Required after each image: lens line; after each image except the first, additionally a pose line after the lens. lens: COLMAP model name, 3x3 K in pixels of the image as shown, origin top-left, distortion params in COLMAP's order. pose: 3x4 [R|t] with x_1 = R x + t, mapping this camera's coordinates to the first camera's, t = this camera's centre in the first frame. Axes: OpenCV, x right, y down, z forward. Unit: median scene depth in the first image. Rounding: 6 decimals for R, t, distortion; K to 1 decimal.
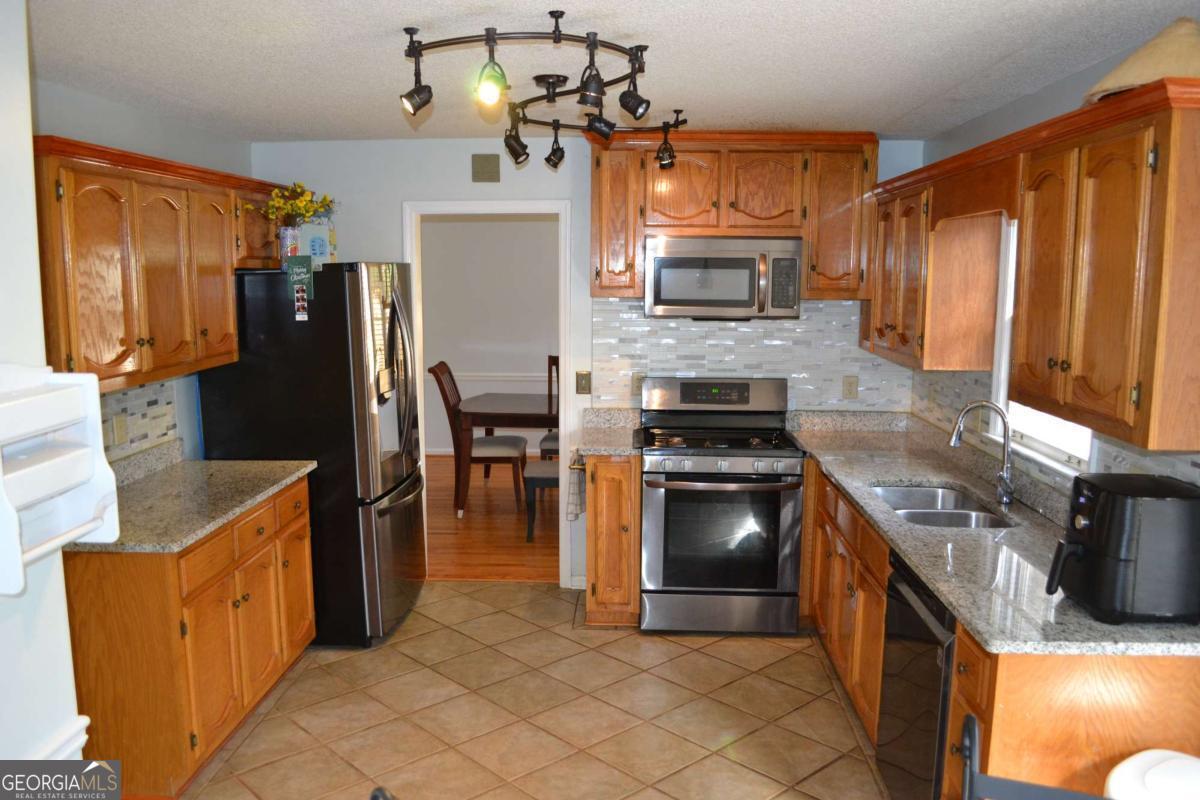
lens RADIAL K [[980.4, 0, 604.5], [0, 980.4, 401.2], [0, 0, 1]] dist [-0.055627, 0.001108]
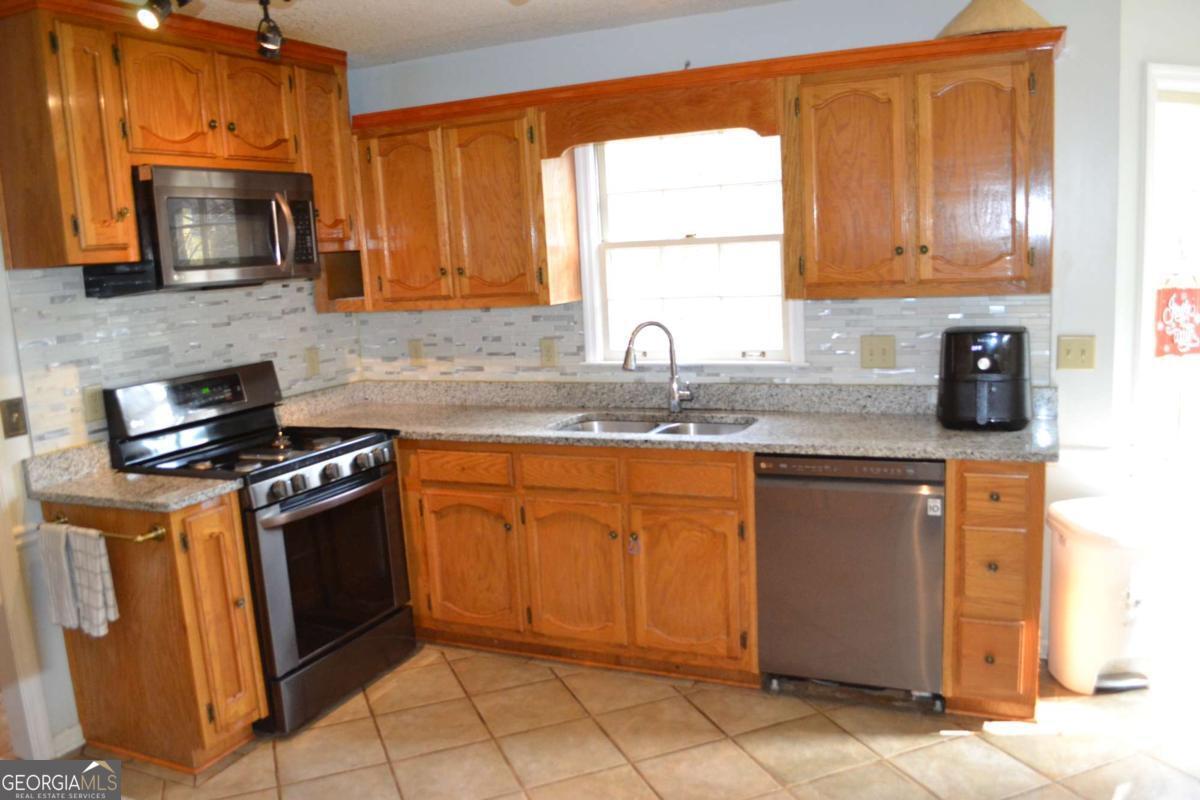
lens RADIAL K [[980.4, 0, 603.5], [0, 980.4, 403.0], [0, 0, 1]] dist [-0.055627, 0.001108]
pose [[0.376764, -0.173060, 0.909999, -0.459656], [0.181313, 0.977168, 0.110766, -0.030147], [-0.908391, 0.123262, 0.399540, 0.491312]]
